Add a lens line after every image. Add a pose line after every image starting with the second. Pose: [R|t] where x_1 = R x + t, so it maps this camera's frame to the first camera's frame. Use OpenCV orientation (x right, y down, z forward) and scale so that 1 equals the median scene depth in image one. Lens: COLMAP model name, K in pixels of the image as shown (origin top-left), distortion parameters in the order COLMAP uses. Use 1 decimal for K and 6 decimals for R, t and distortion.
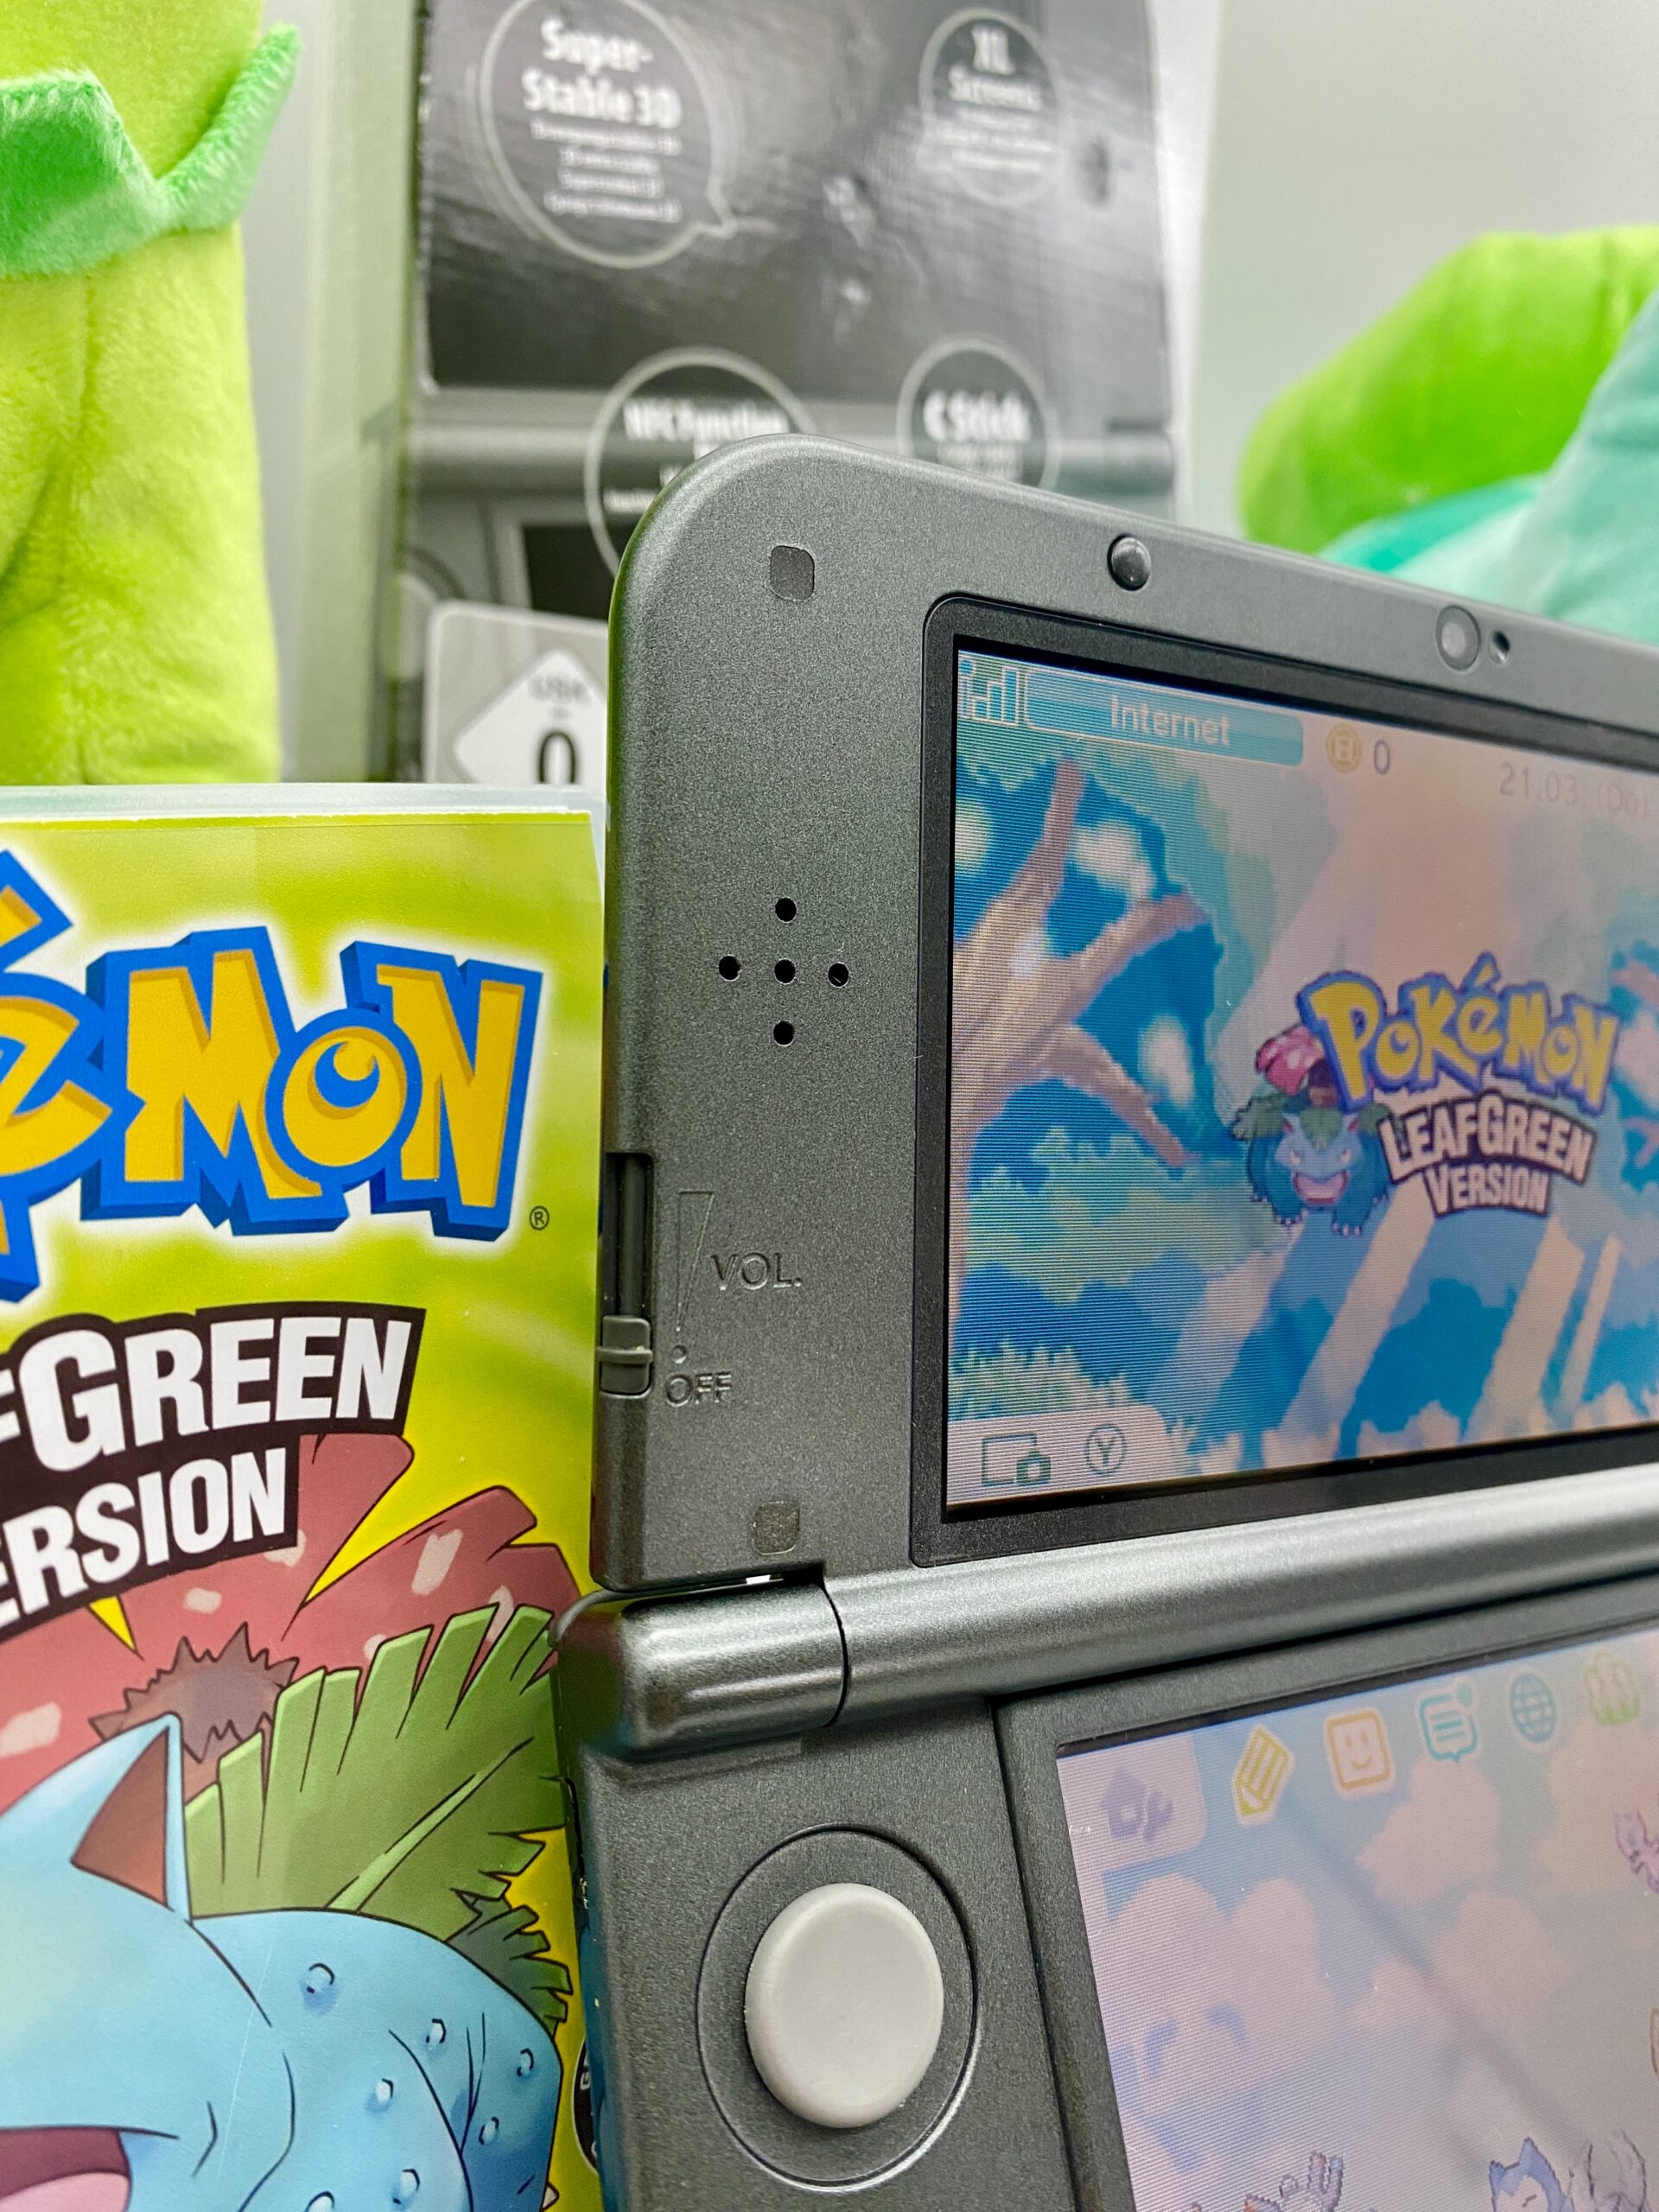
lens RADIAL K [[1758.9, 0, 845.3], [0, 1758.9, 1065.4], [0, 0, 1]] dist [-0.031012, 0.001903]
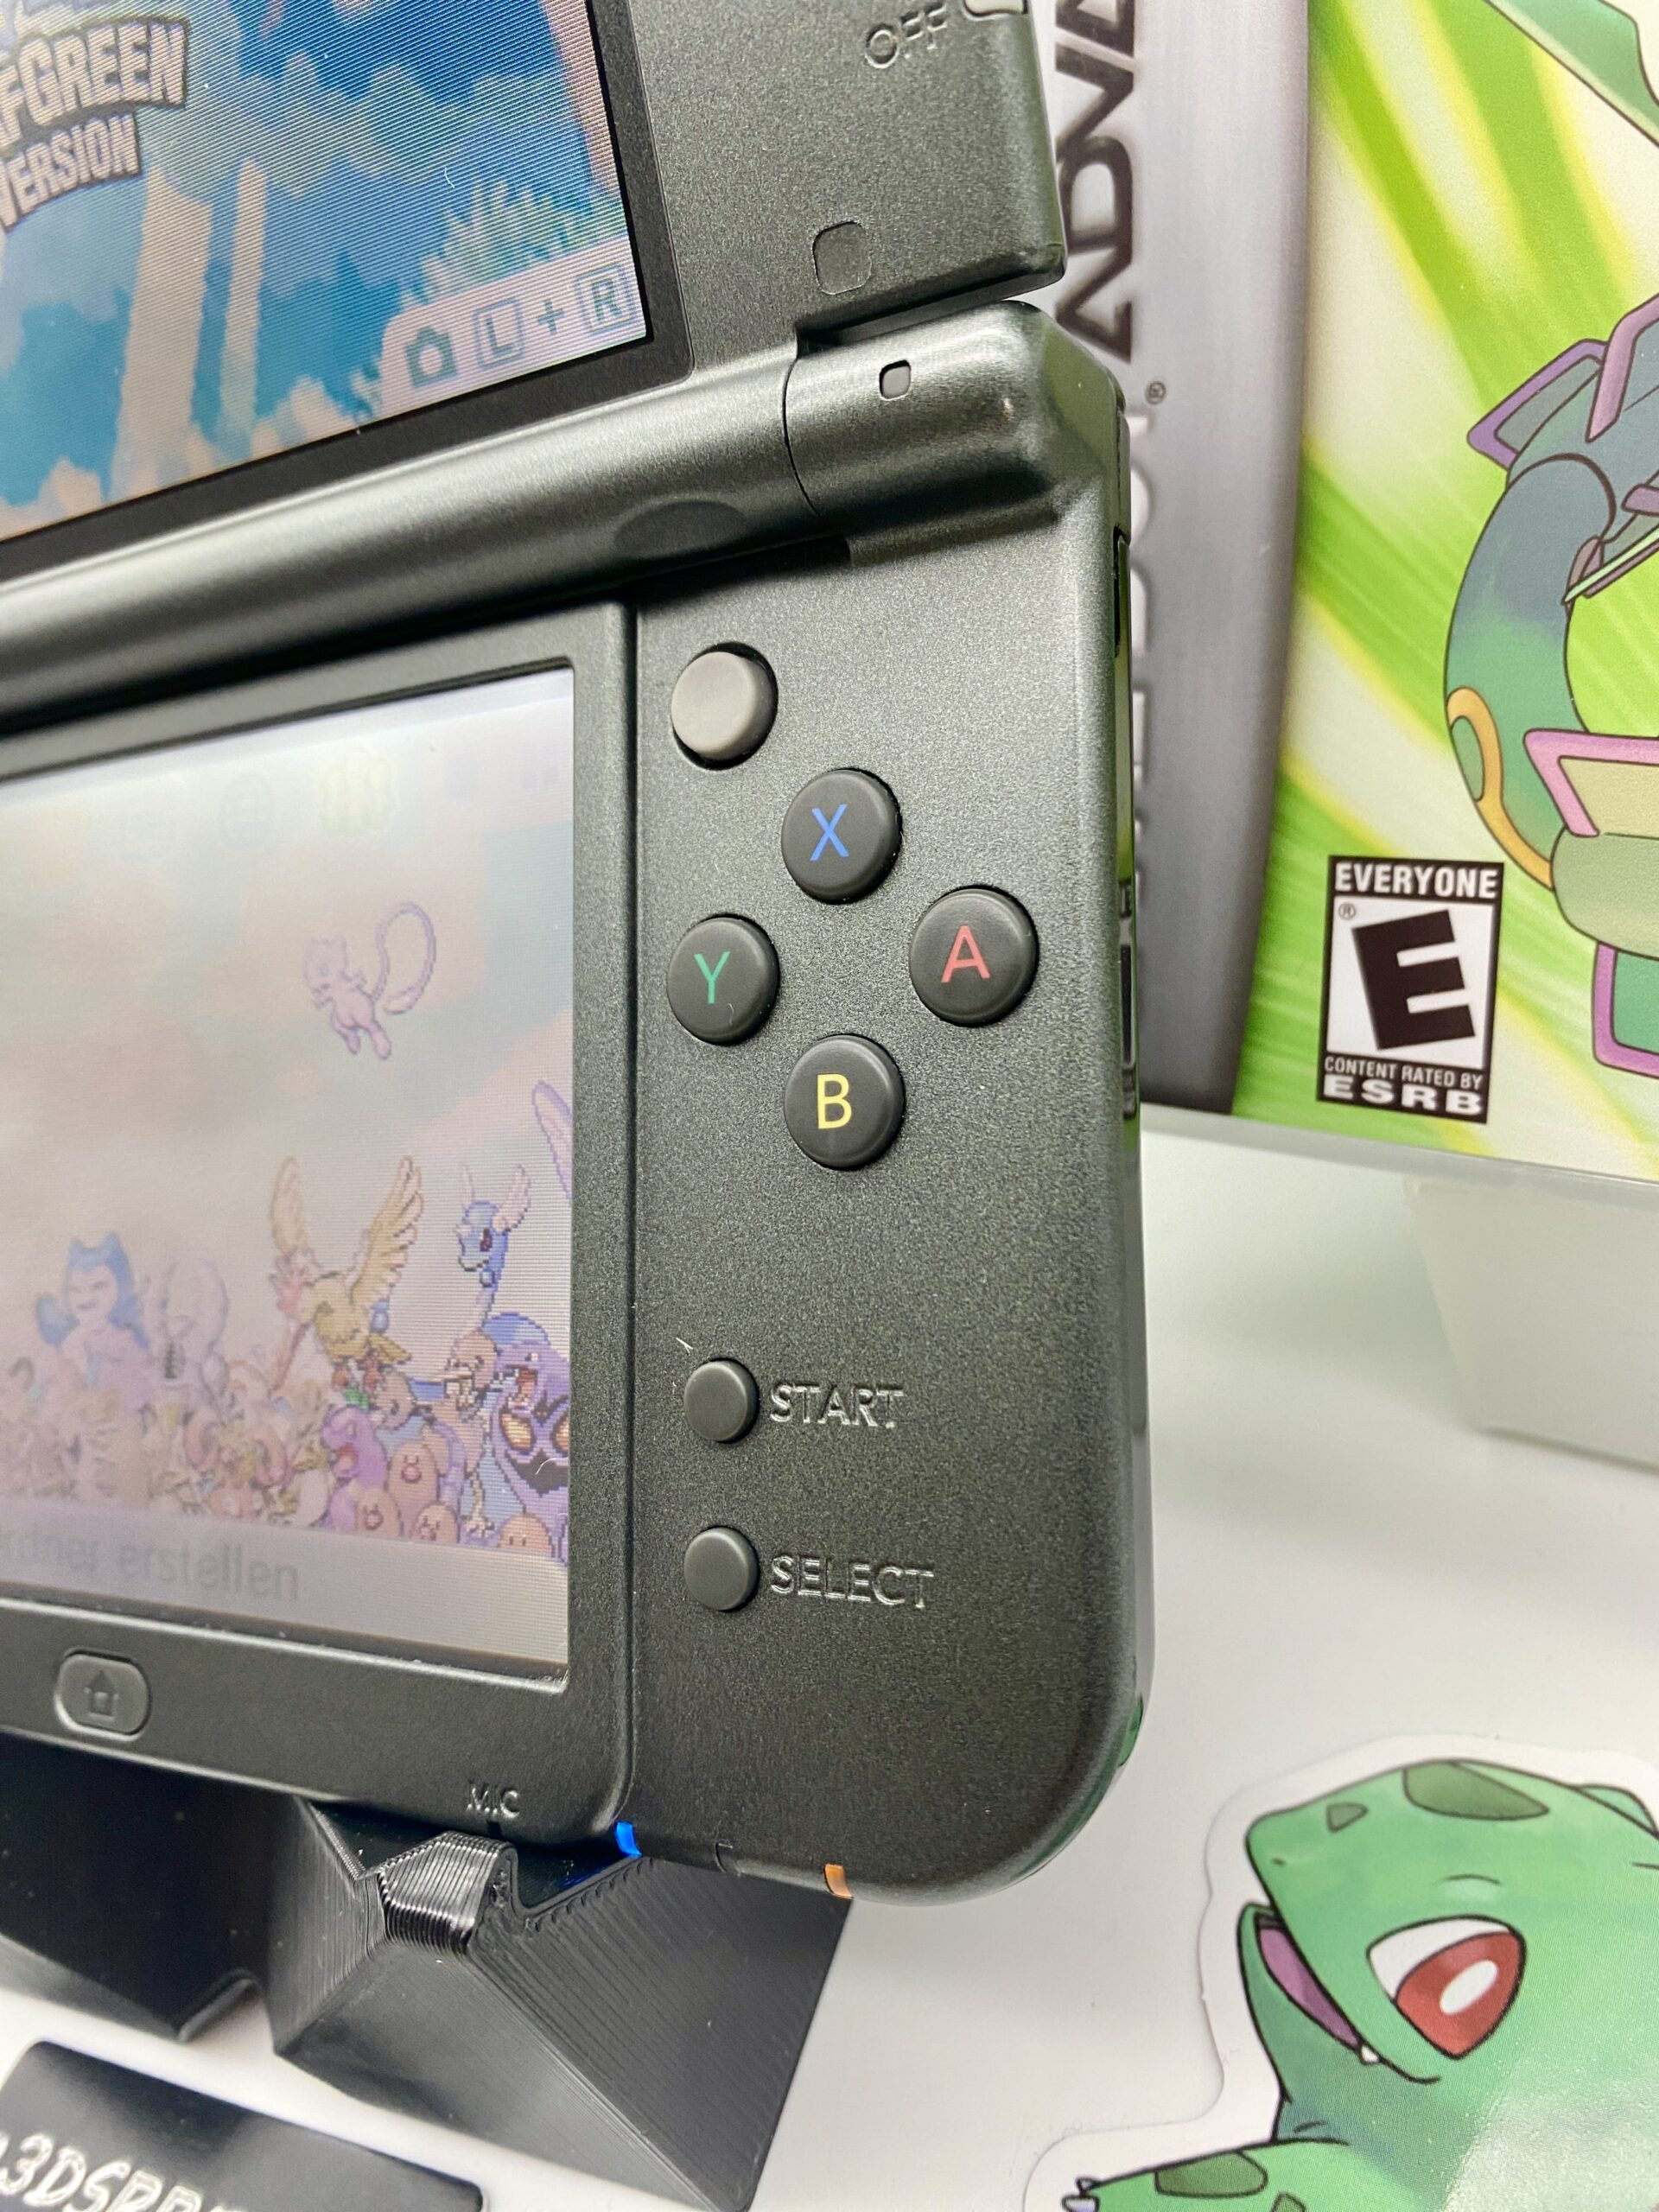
lens RADIAL K [[1758.9, 0, 835.1], [0, 1758.9, 1101.2], [0, 0, 1]] dist [-0.031012, 0.001903]
pose [[0.522802, 0.092007, -0.847475, 1.377164], [0.204101, 0.951732, 0.229235, 0.399405], [0.827660, -0.292815, 0.478788, 0.864537]]
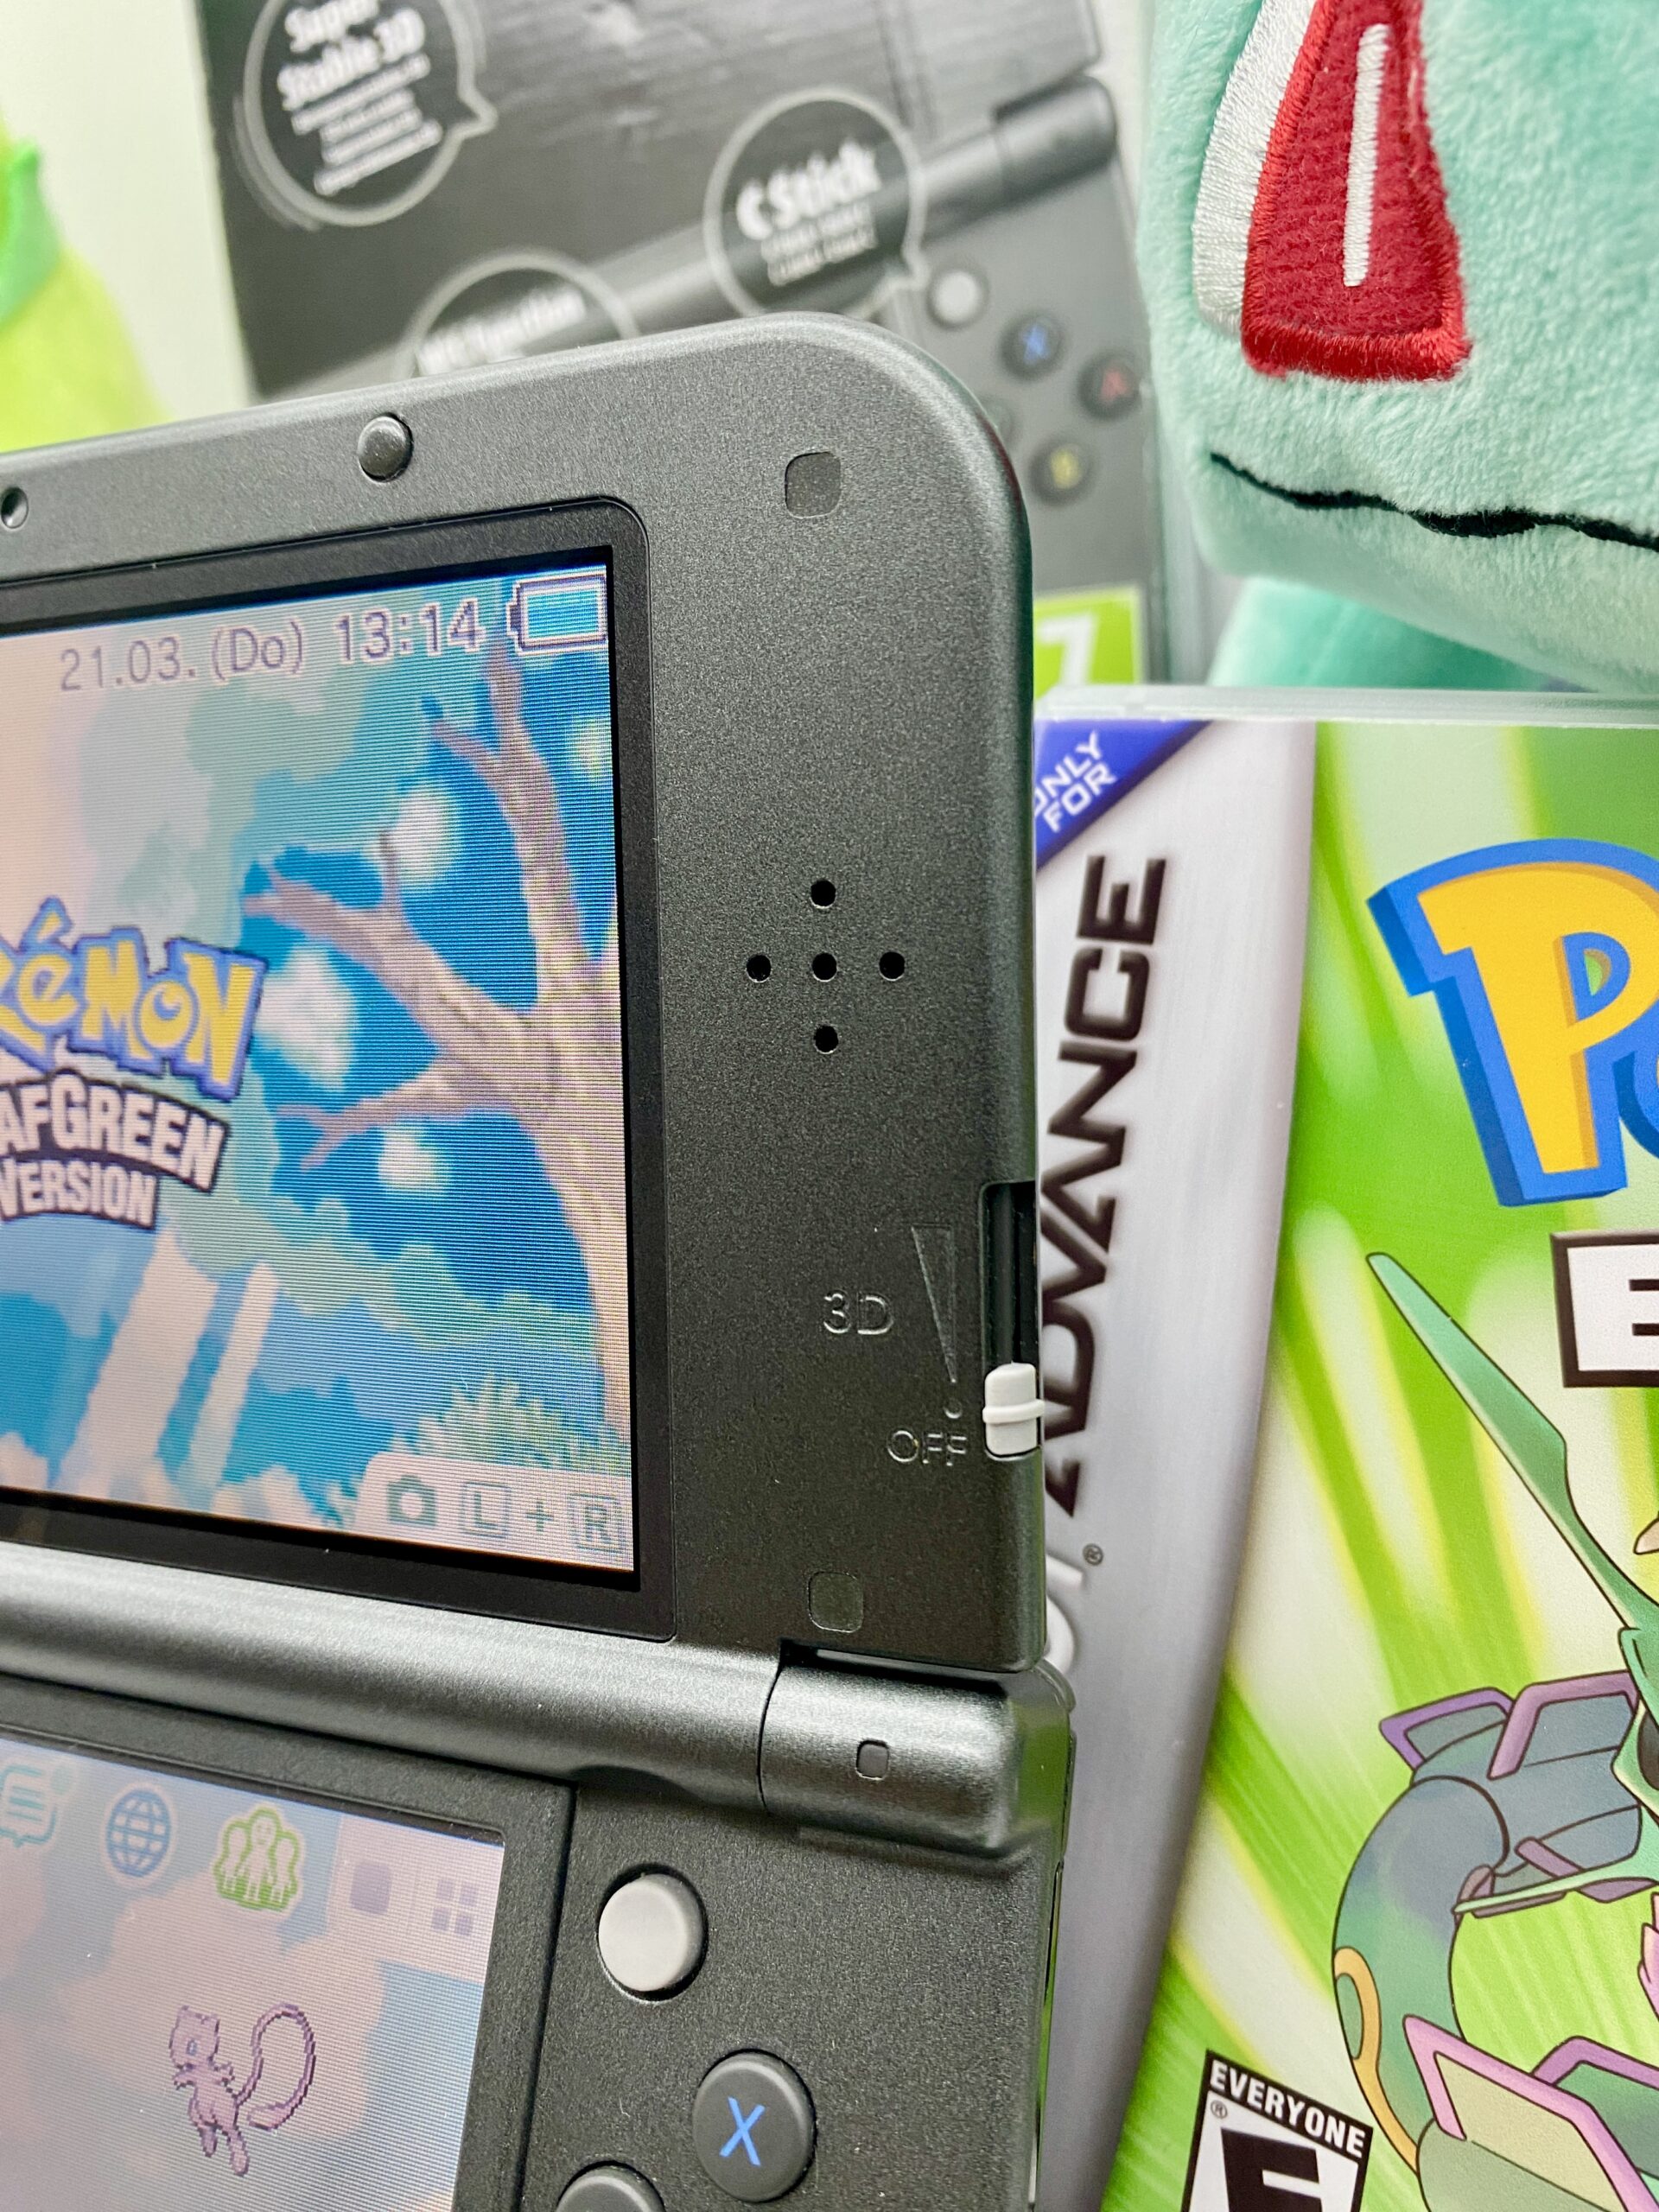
lens RADIAL K [[1758.9, 0, 853.4], [0, 1758.9, 1067.5], [0, 0, 1]] dist [-0.031012, 0.001903]
pose [[0.609897, 0.022361, -0.792165, 1.342157], [0.050450, 0.996479, 0.066970, -0.024235], [0.790873, -0.080810, 0.606622, 0.875673]]
